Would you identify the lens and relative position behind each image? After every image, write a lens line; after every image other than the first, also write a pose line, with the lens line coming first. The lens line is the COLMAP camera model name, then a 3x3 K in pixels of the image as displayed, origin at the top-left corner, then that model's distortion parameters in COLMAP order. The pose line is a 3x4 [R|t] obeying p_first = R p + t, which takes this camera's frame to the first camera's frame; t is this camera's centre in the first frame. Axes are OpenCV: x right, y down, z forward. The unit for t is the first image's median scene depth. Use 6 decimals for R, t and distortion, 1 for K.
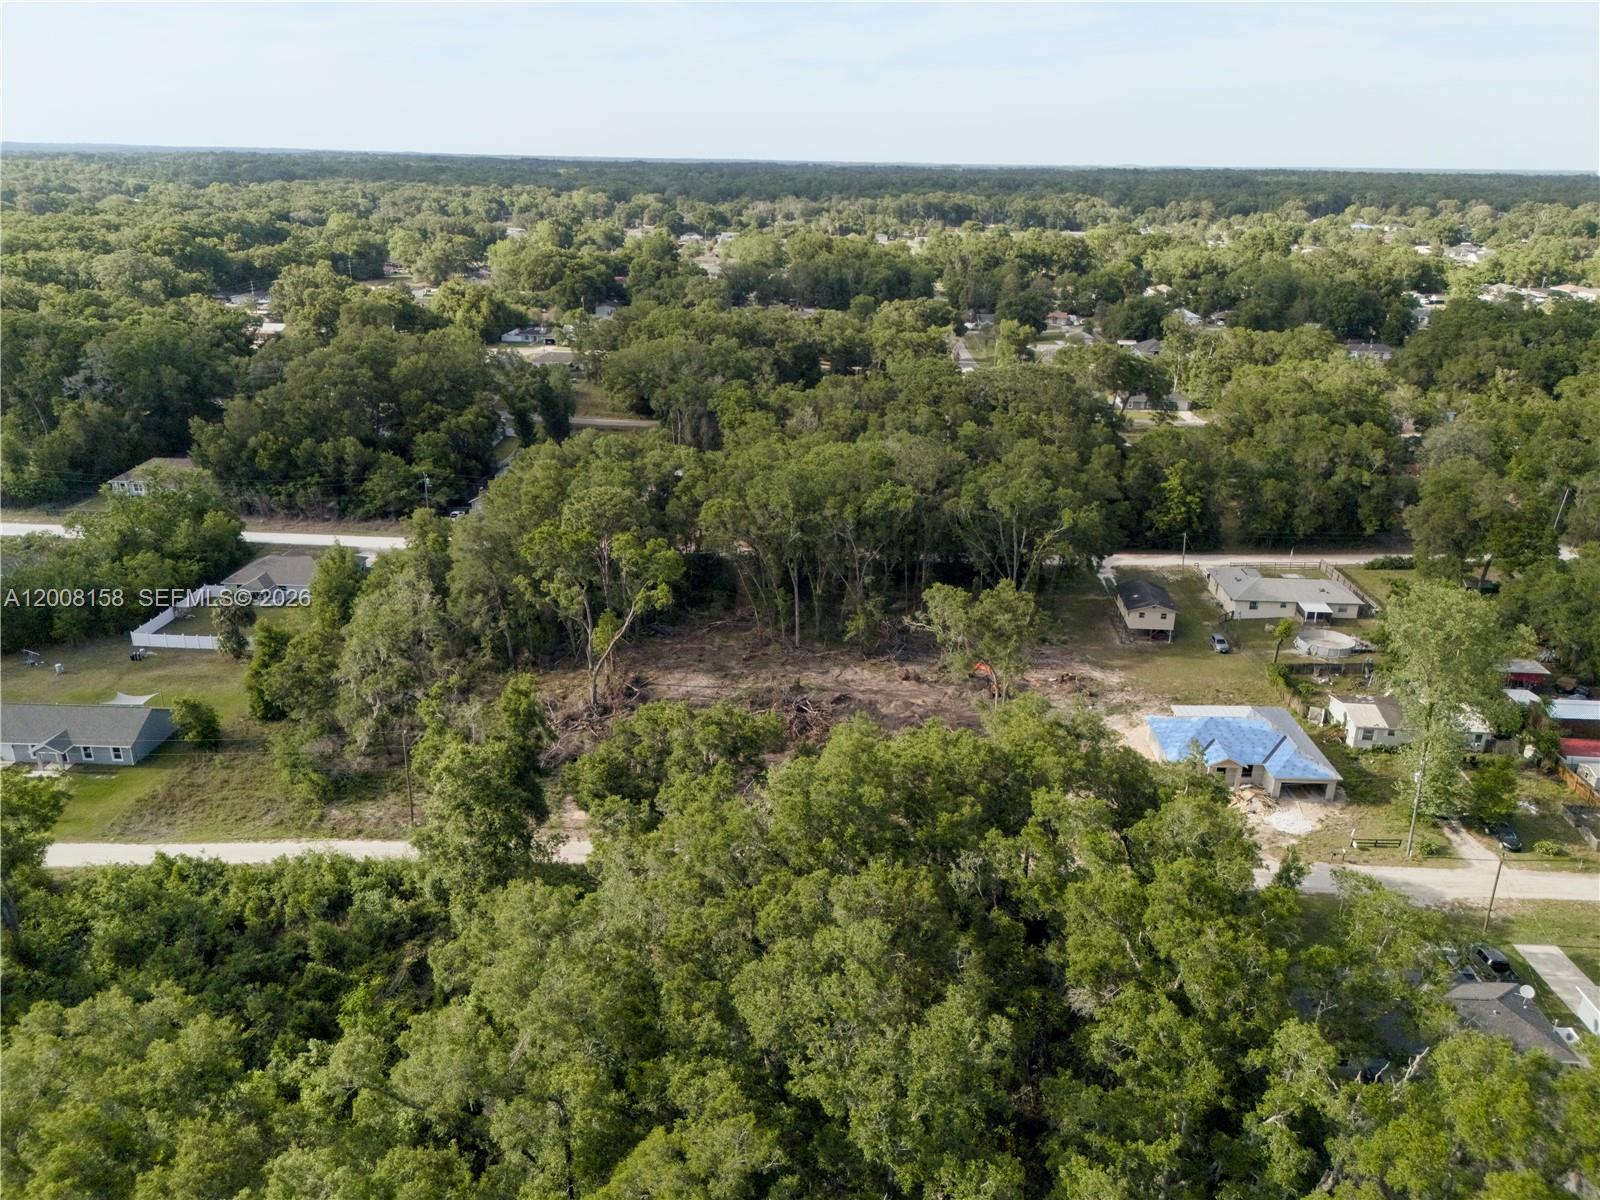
lens RADIAL K [[1181.2, 0, 802.0], [0, 1181.2, 602.9], [0, 0, 1]] dist [0.057331, -0.050696]
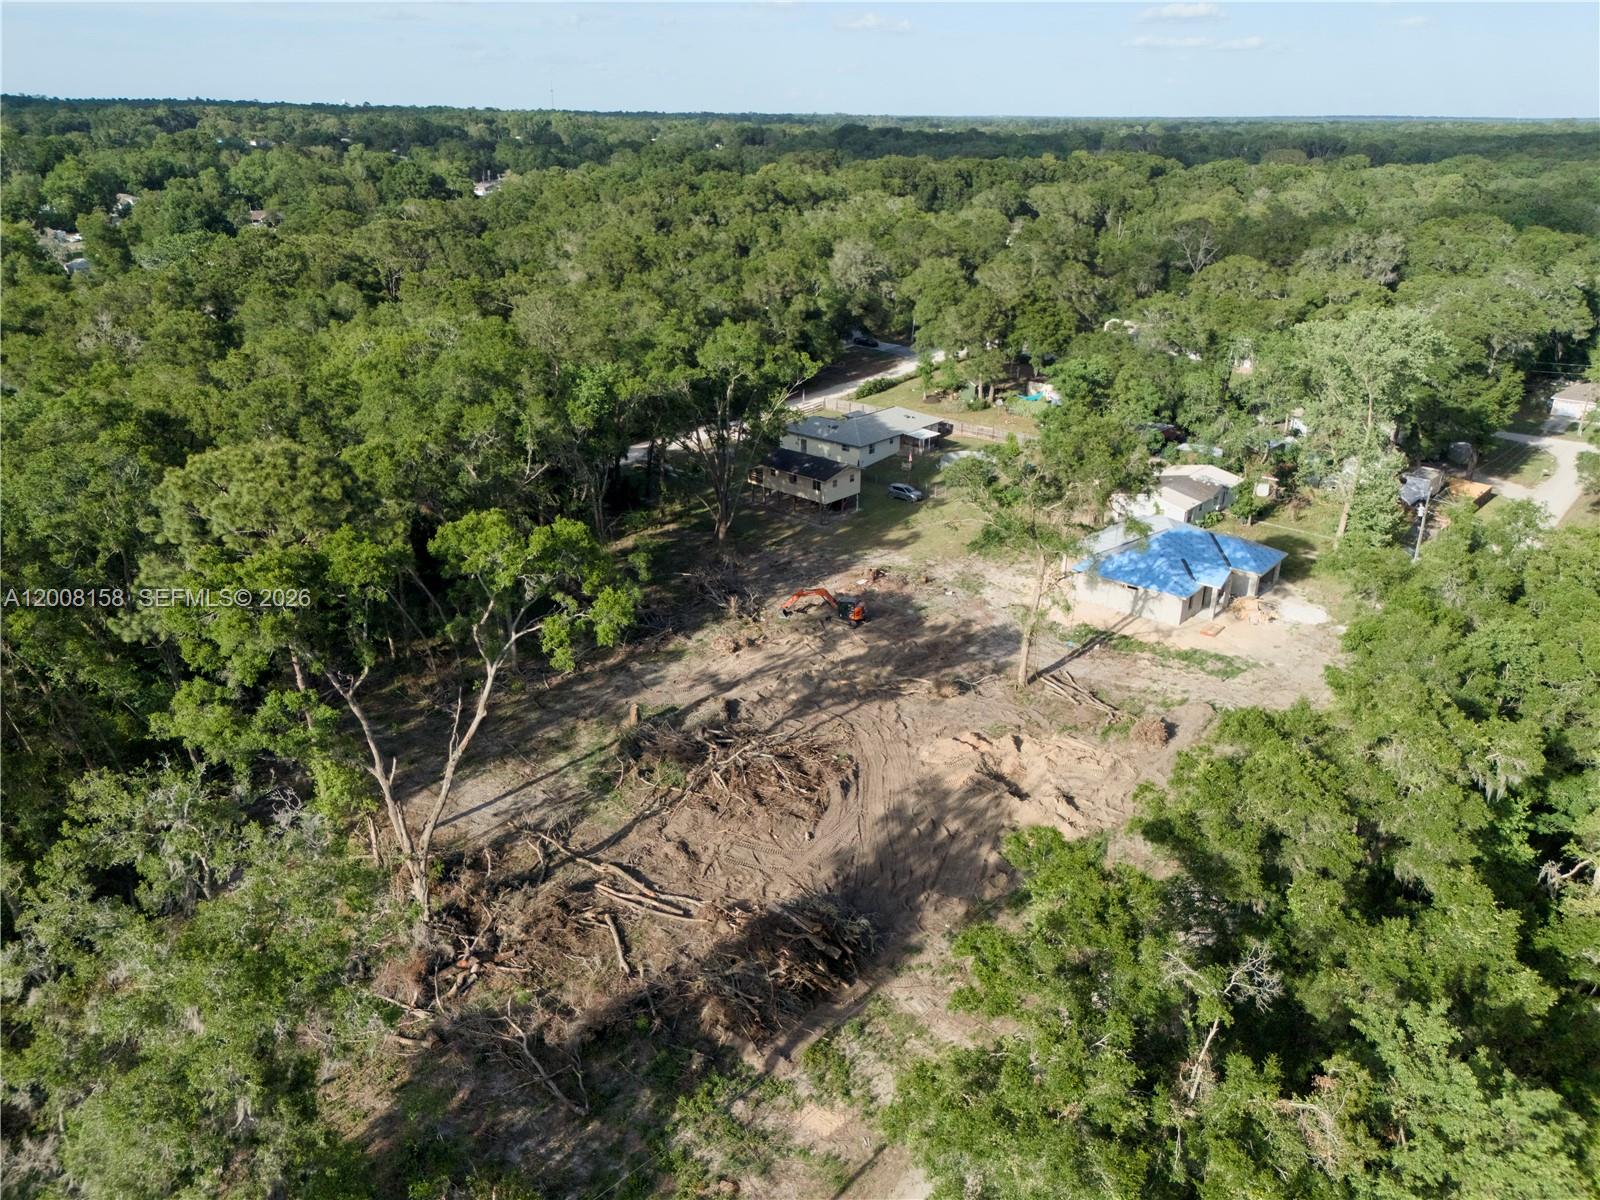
lens RADIAL K [[1181.2, 0, 797.5], [0, 1181.2, 598.3], [0, 0, 1]] dist [0.057331, -0.050696]
pose [[0.616056, -0.302802, 0.727176, -0.312827], [0.271942, 0.948161, 0.164436, -0.051343], [-0.739271, 0.096448, 0.666465, 0.495206]]
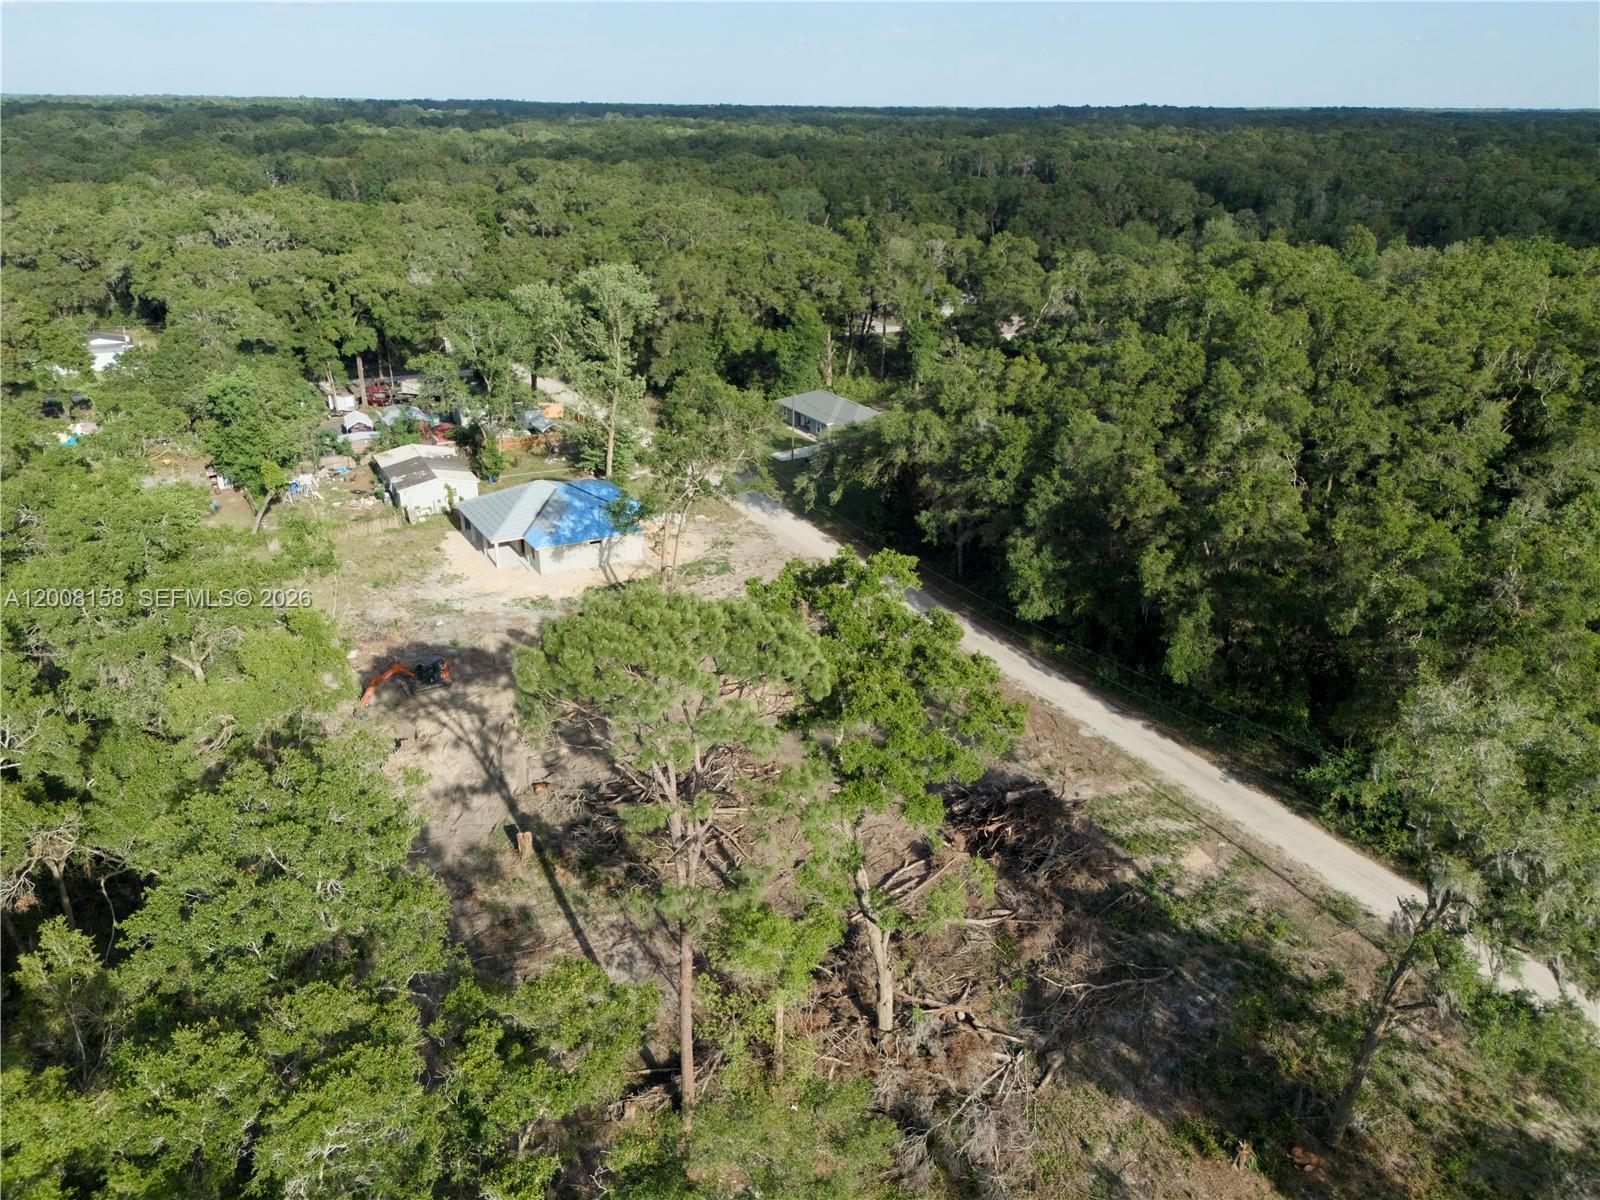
lens RADIAL K [[1181.2, 0, 811.4], [0, 1181.2, 603.9], [0, 0, 1]] dist [0.057331, -0.050696]
pose [[-0.513540, -0.346143, 0.785150, -0.352866], [0.283881, 0.794960, 0.536145, -0.210965], [-0.809746, 0.498221, -0.309981, 0.926801]]
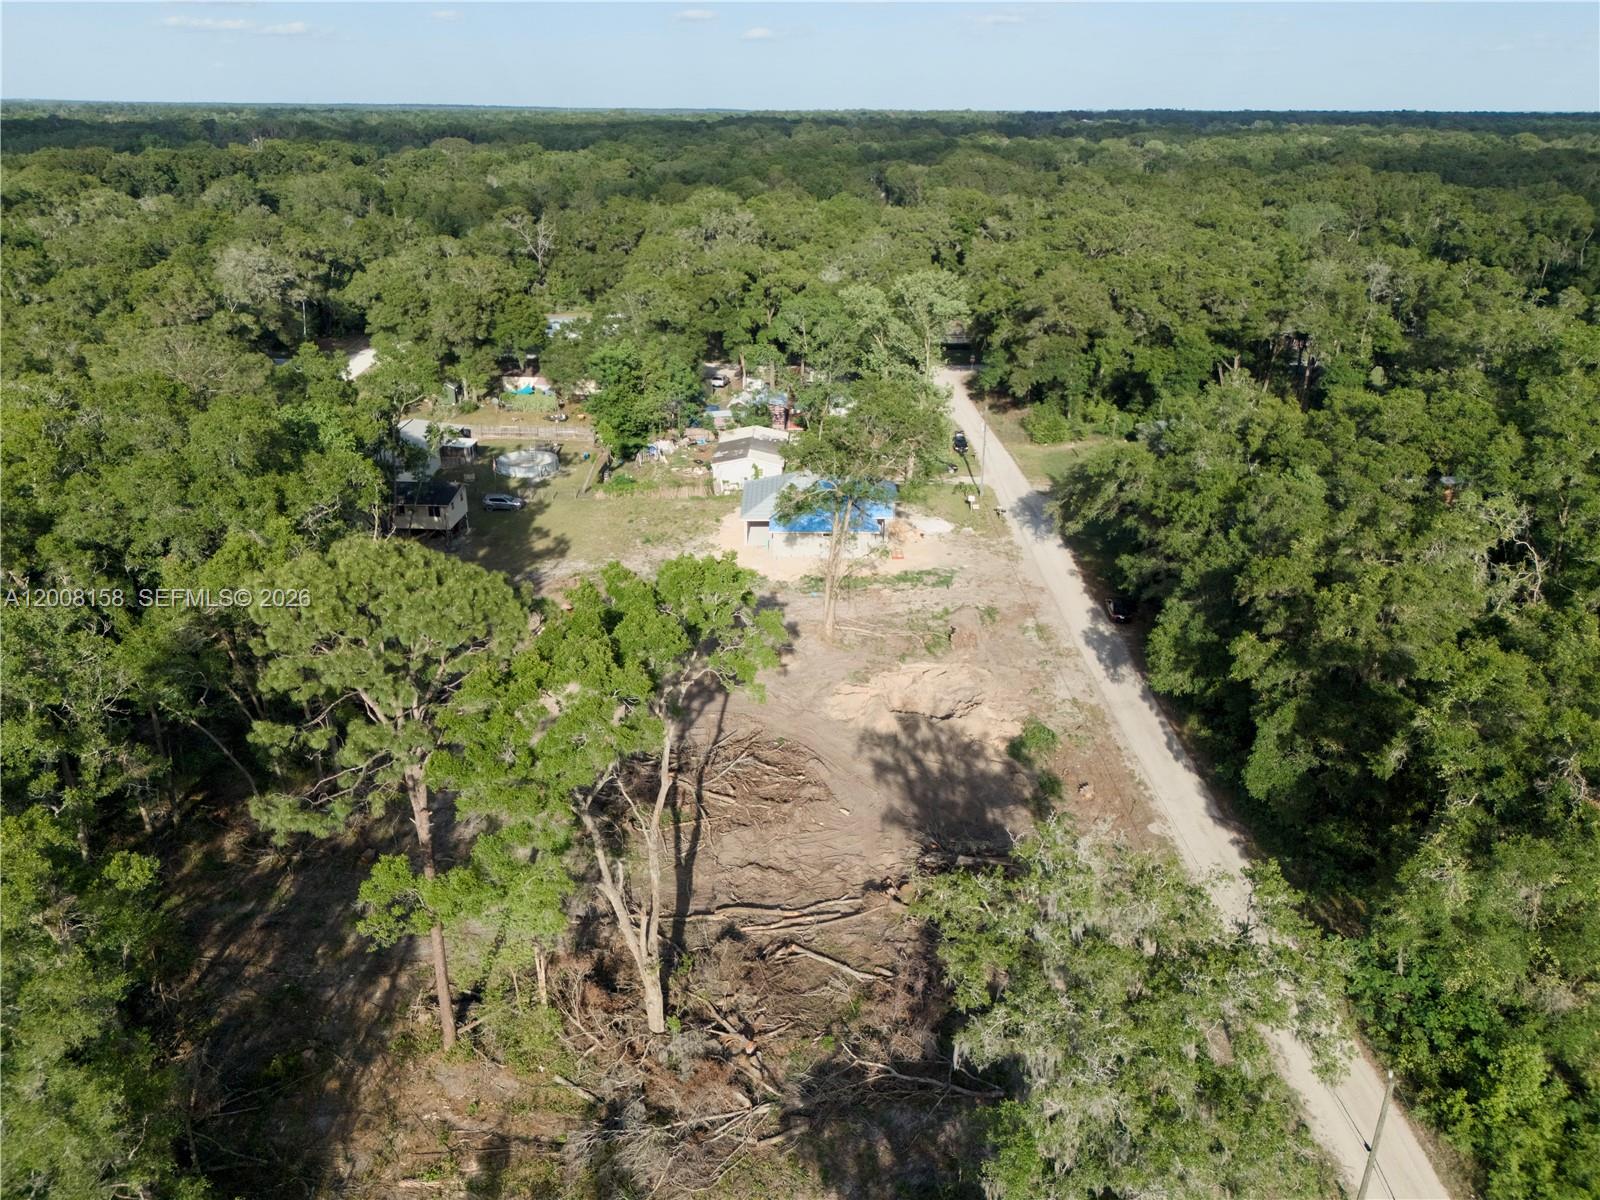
lens RADIAL K [[1181.2, 0, 801.6], [0, 1181.2, 603.2], [0, 0, 1]] dist [0.057331, -0.050696]
pose [[-0.029362, -0.394030, 0.918628, -0.405867], [0.340093, 0.860256, 0.379863, -0.144990], [-0.939933, 0.323573, 0.108749, 0.744517]]
